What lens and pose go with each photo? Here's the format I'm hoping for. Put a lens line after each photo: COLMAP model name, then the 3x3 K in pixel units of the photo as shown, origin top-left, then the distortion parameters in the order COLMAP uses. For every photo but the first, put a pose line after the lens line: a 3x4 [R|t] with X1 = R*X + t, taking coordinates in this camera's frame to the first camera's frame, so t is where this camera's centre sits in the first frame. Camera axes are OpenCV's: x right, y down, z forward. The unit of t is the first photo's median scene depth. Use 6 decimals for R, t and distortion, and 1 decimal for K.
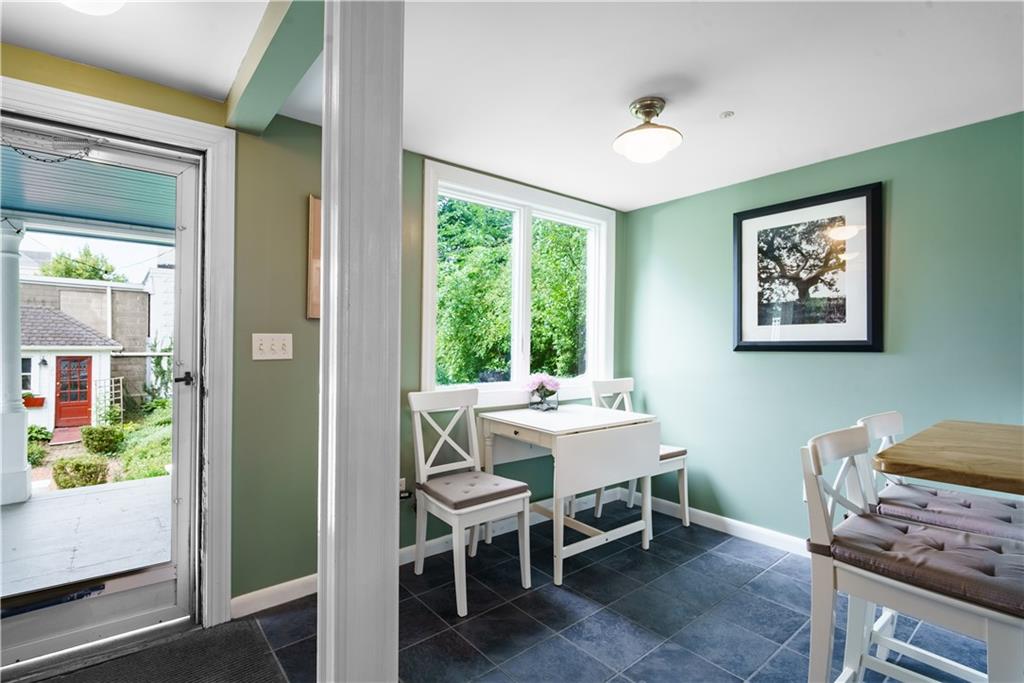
lens RADIAL K [[481.7, 0, 505.0], [0, 481.7, 345.5], [0, 0, 1]] dist [0.000742, -0.000142]
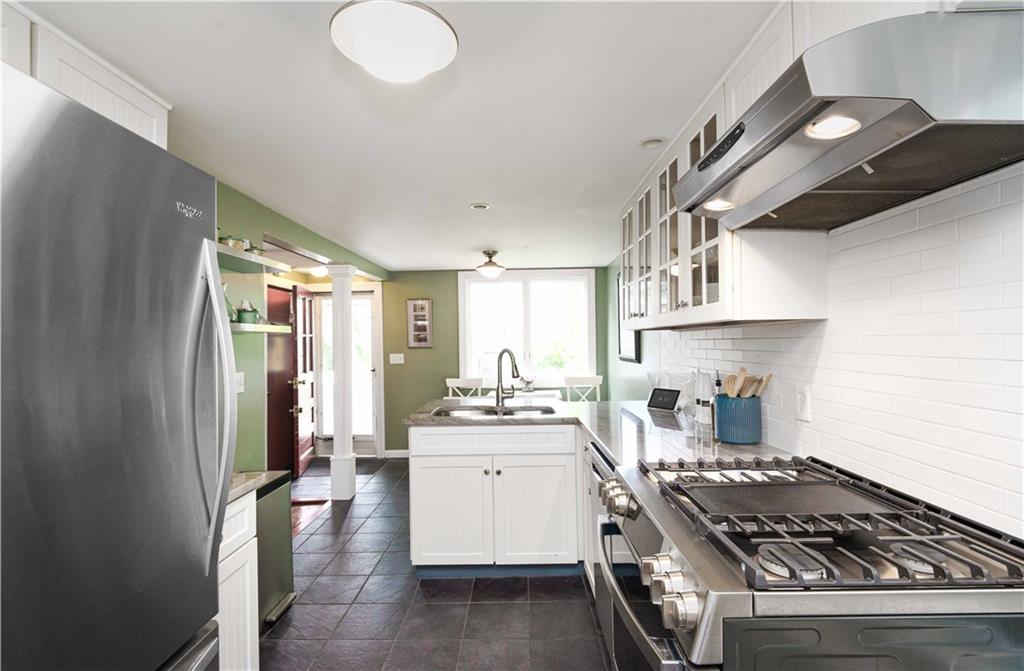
lens RADIAL K [[481.9, 0, 512.0], [0, 481.9, 335.5], [0, 0, 1]] dist [-0.001018, -0.000146]
pose [[0.766224, -0.022997, -0.642162, 1.724305], [0.020383, 0.999726, -0.011481, -0.084412], [0.642250, -0.004293, 0.766483, -0.623585]]
